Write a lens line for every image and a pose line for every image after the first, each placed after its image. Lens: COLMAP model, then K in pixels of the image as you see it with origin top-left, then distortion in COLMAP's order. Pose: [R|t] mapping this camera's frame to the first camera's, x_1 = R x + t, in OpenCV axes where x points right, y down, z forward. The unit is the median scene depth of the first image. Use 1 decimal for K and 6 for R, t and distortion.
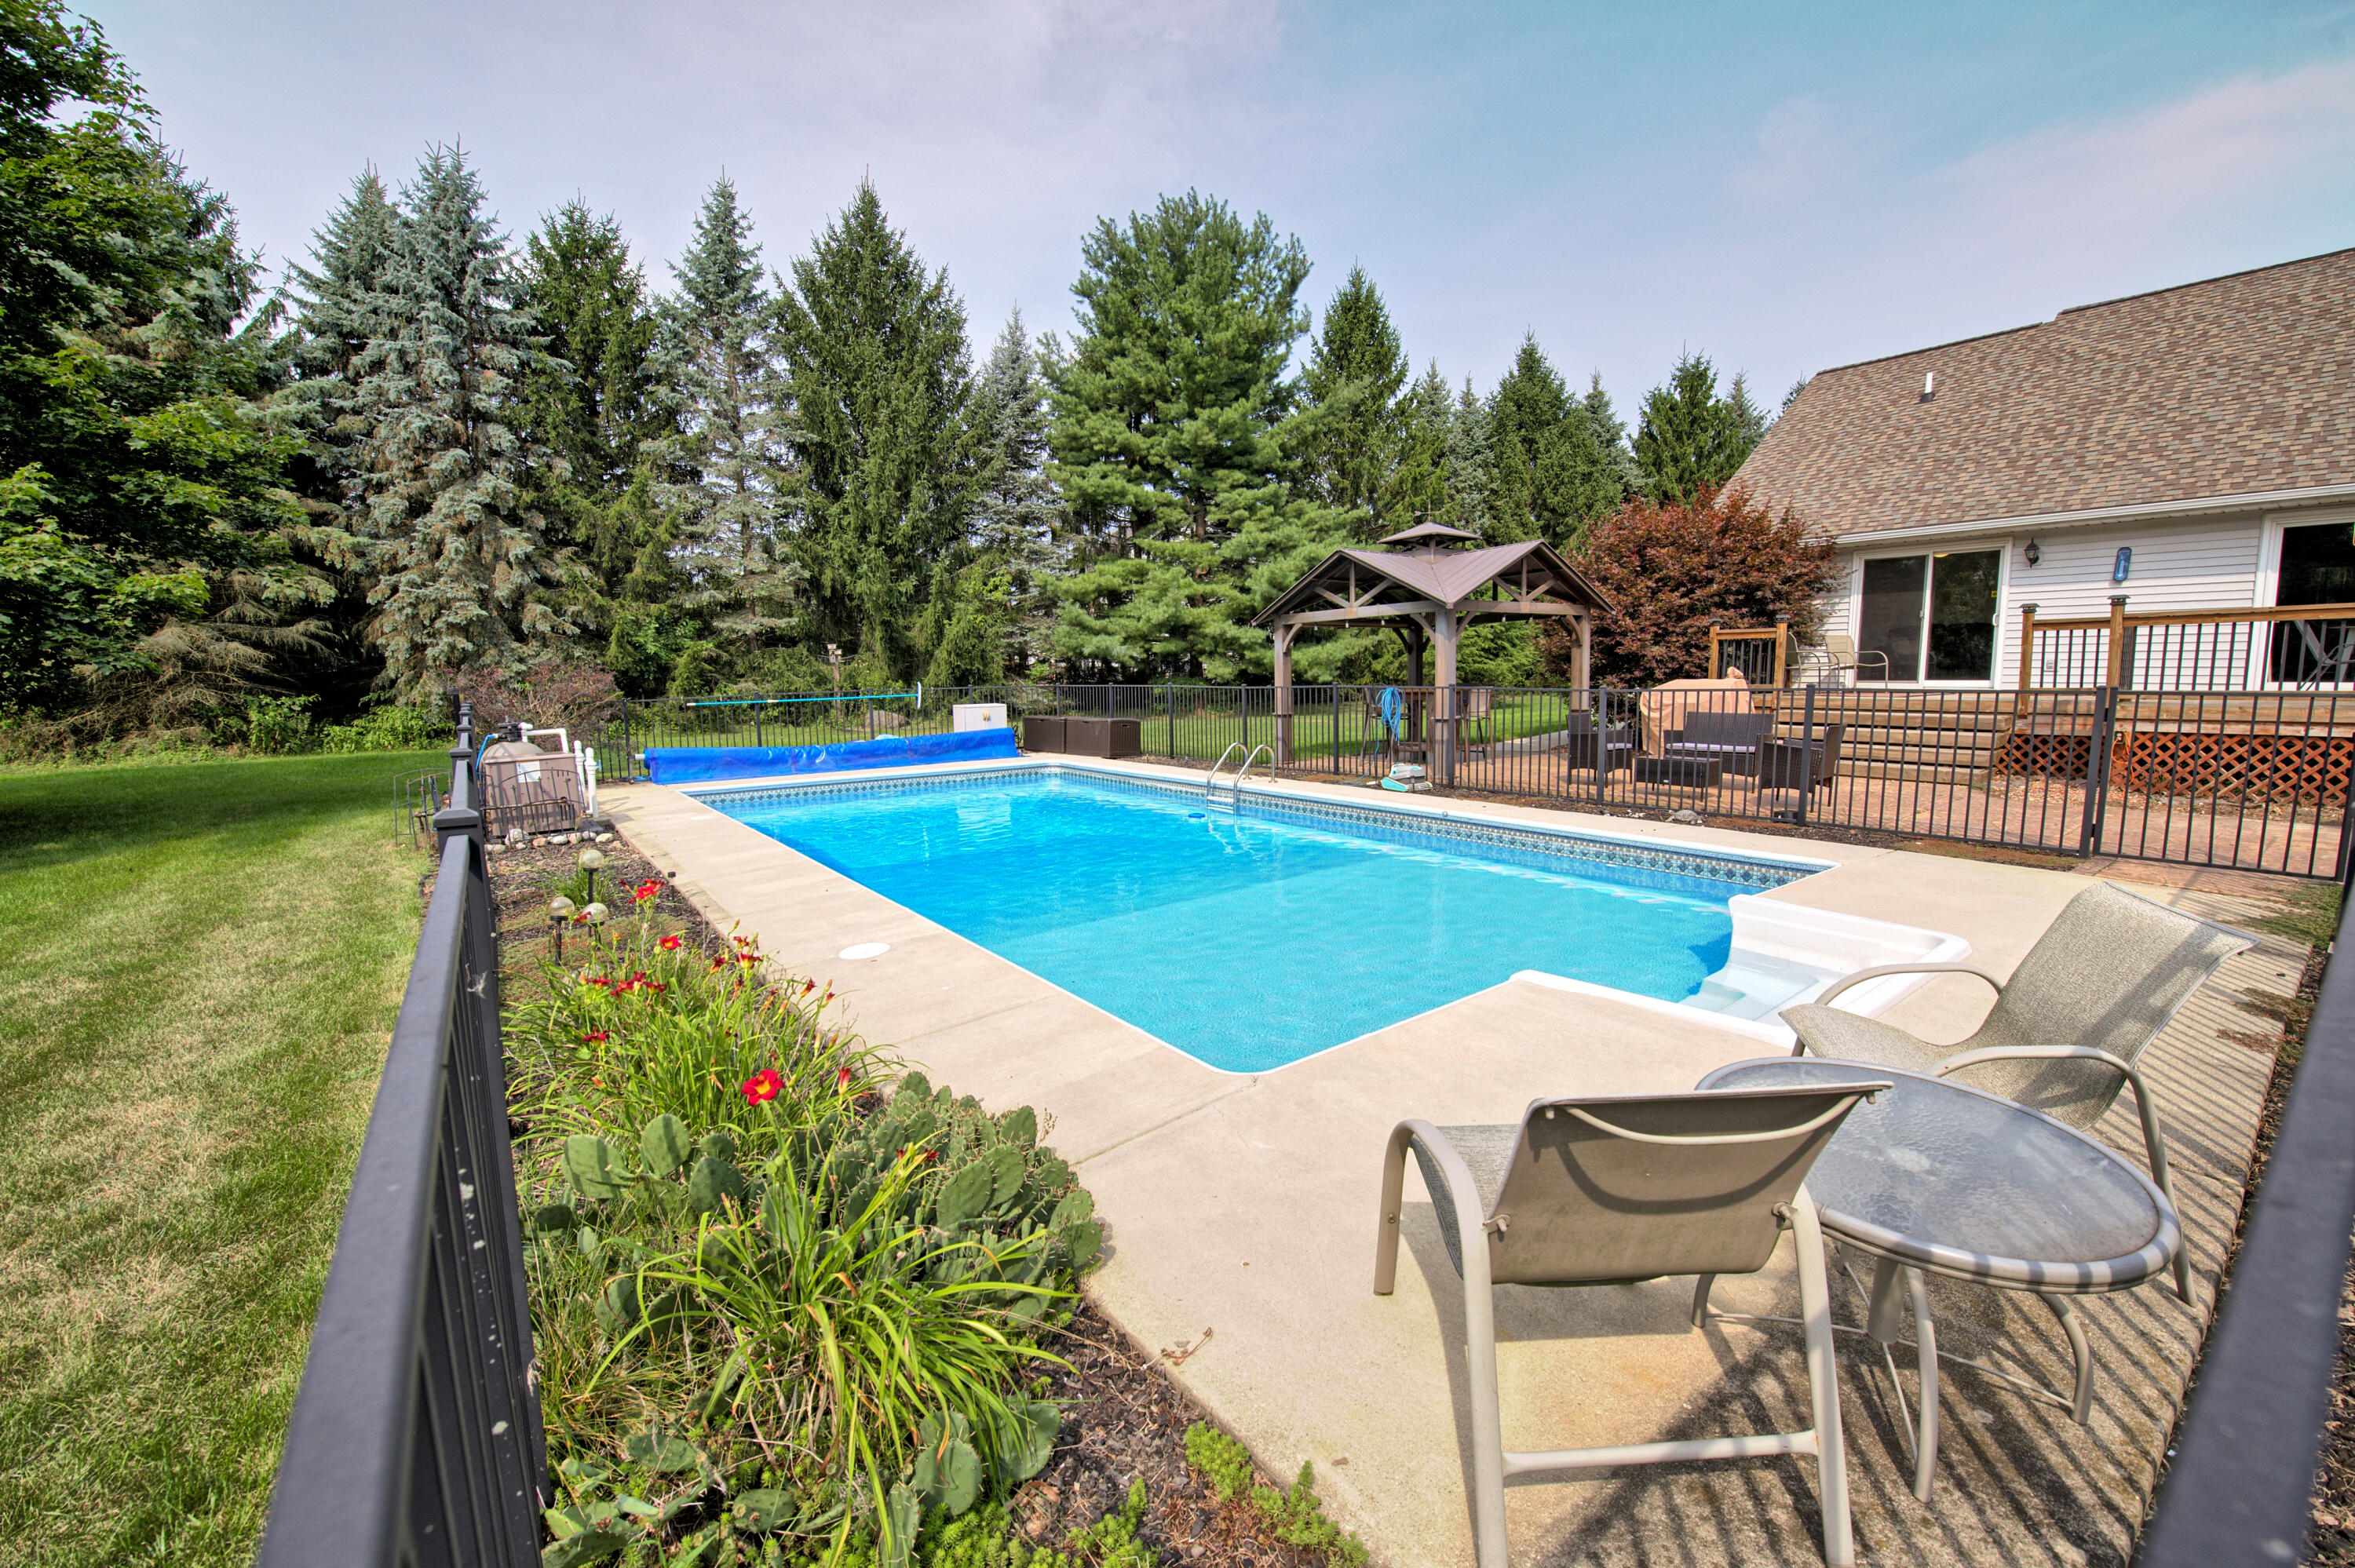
lens RADIAL K [[941.3, 0, 1187.7], [0, 941.3, 779.4], [0, 0, 1]] dist [-0.006987, -0.003827]
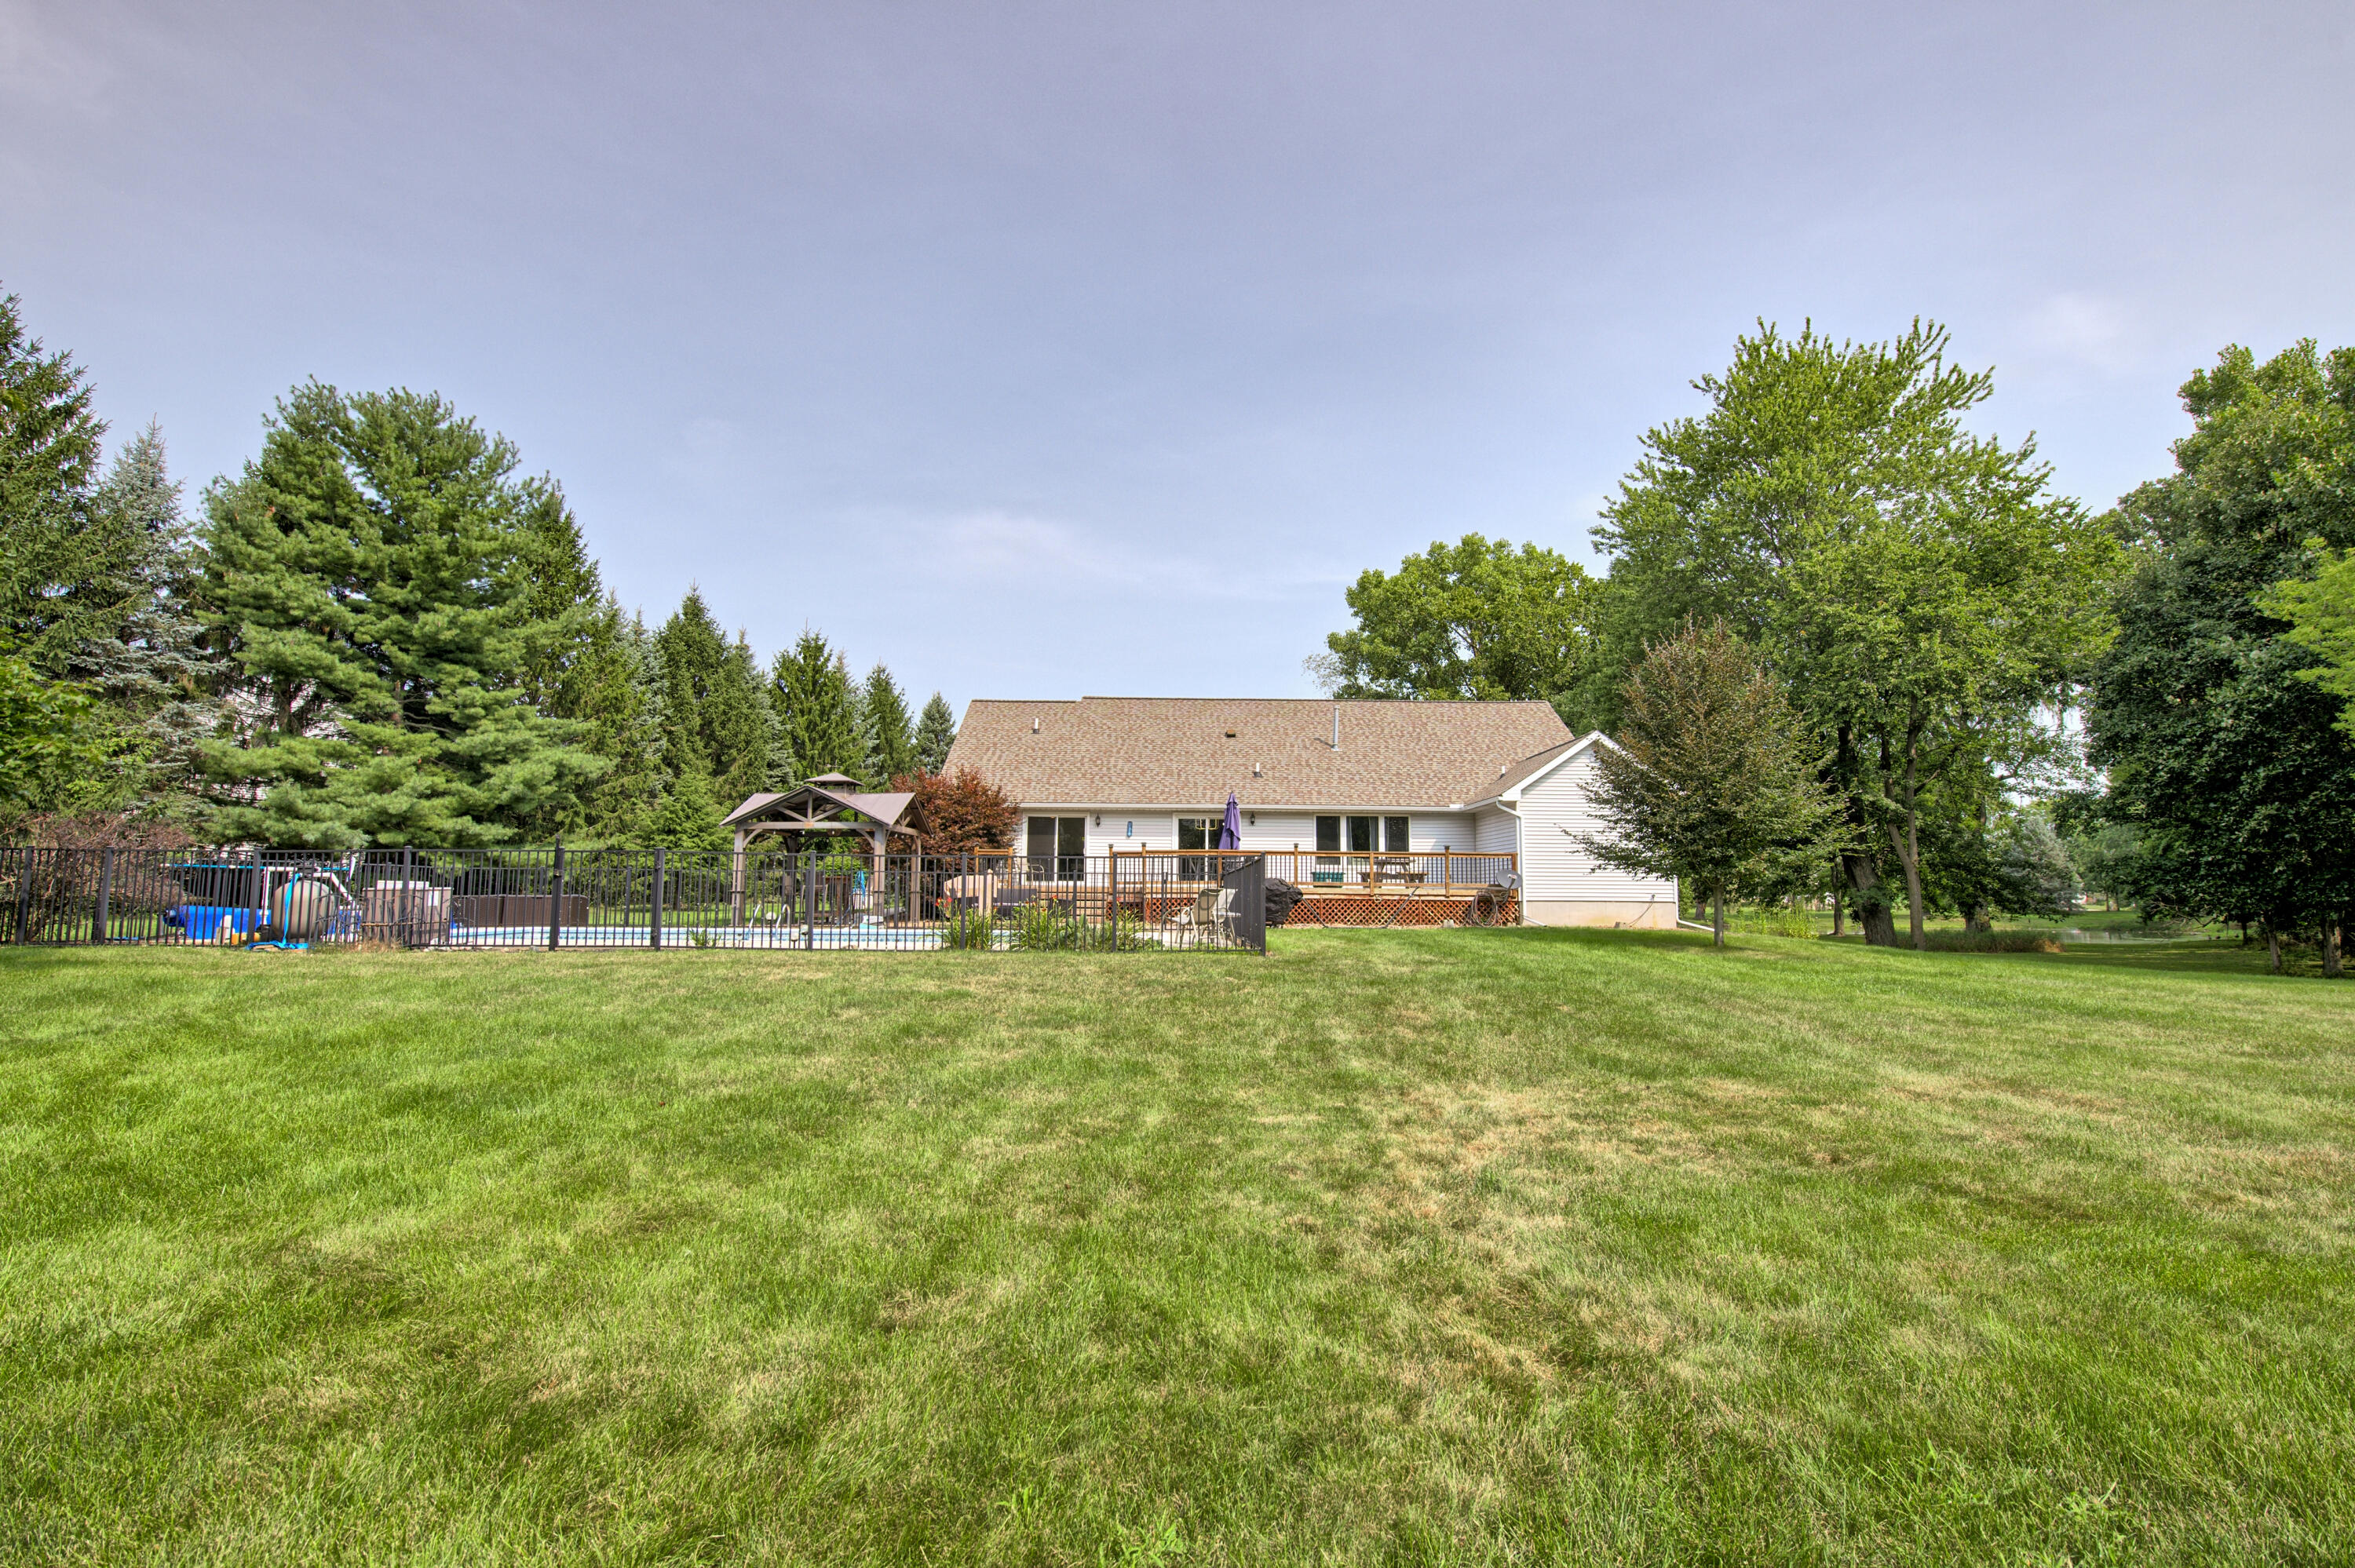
lens RADIAL K [[1085.8, 0, 1177.5], [0, 1085.8, 784.0], [0, 0, 1]] dist [0.000716, 0.000068]
pose [[0.603107, 0.105056, 0.790712, -0.500555], [0.073651, 0.979720, -0.186345, 0.078301], [-0.794253, 0.170623, 0.583138, -0.313538]]
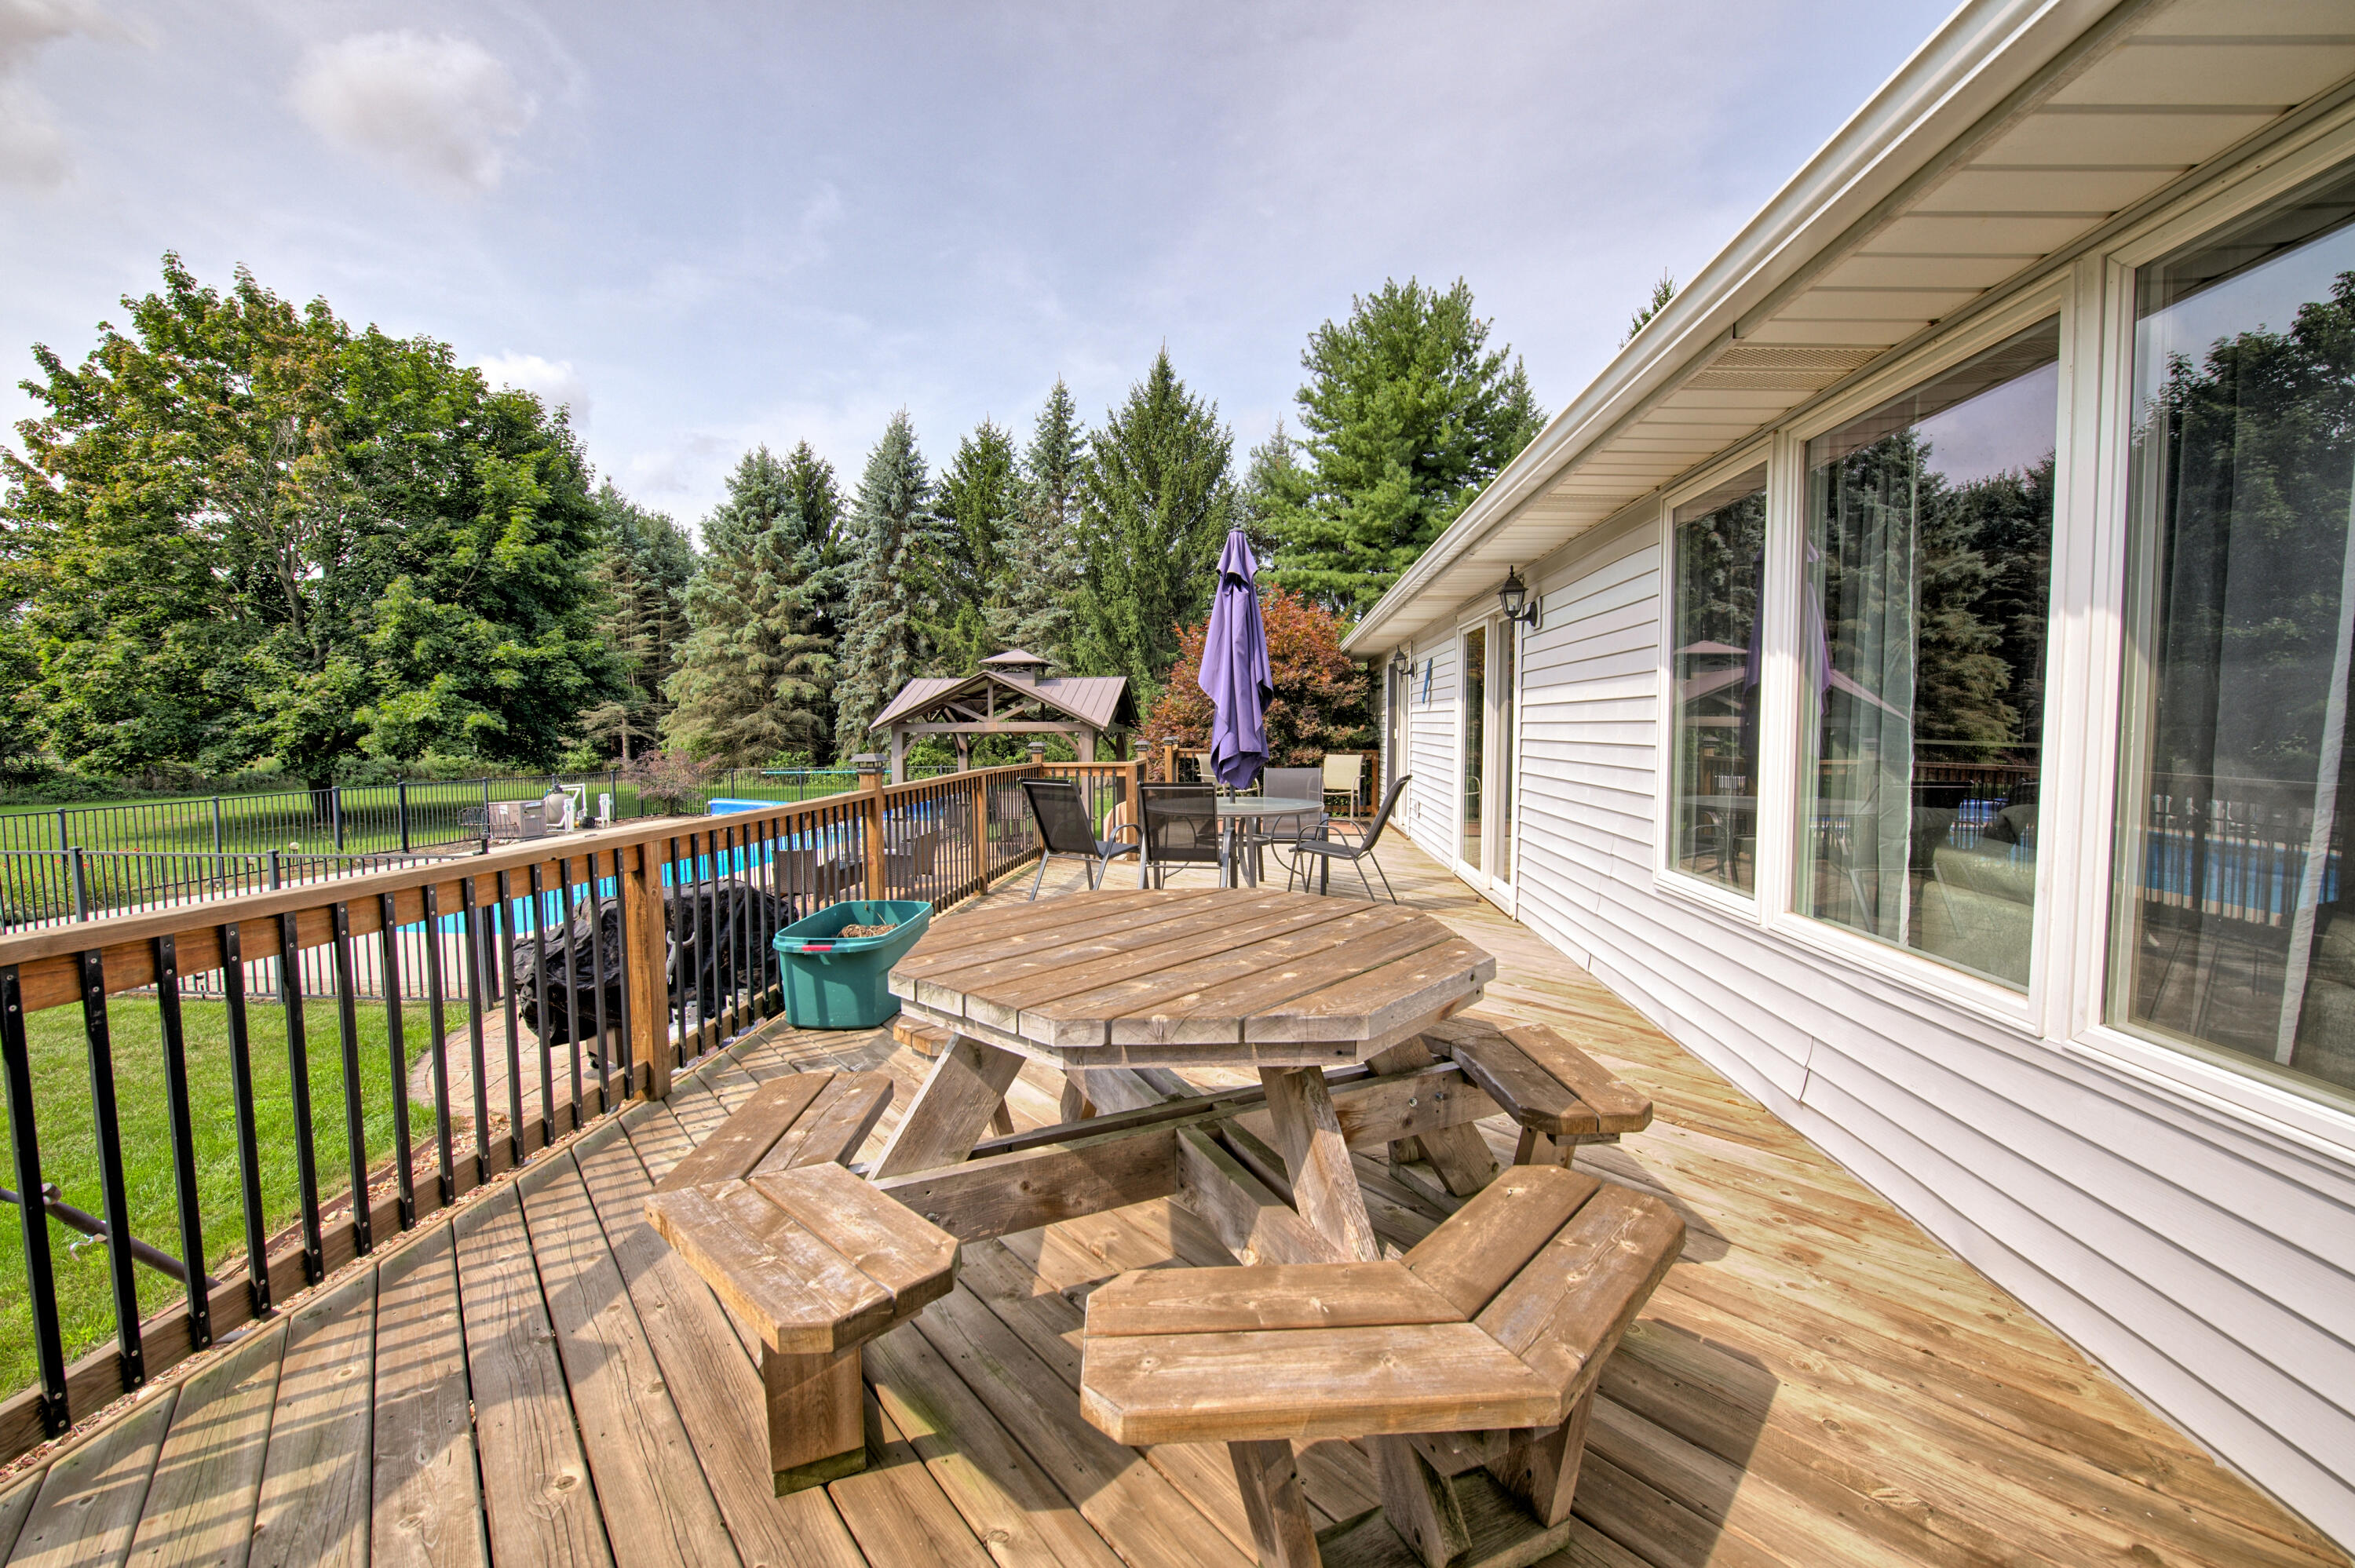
lens RADIAL K [[941.3, 0, 1187.7], [0, 941.3, 779.4], [0, 0, 1]] dist [-0.006987, -0.003827]
pose [[0.738074, 0.056162, -0.672378, 0.684747], [-0.087433, 0.996088, -0.012775, -0.069024], [0.669031, 0.068217, 0.740098, 0.167798]]
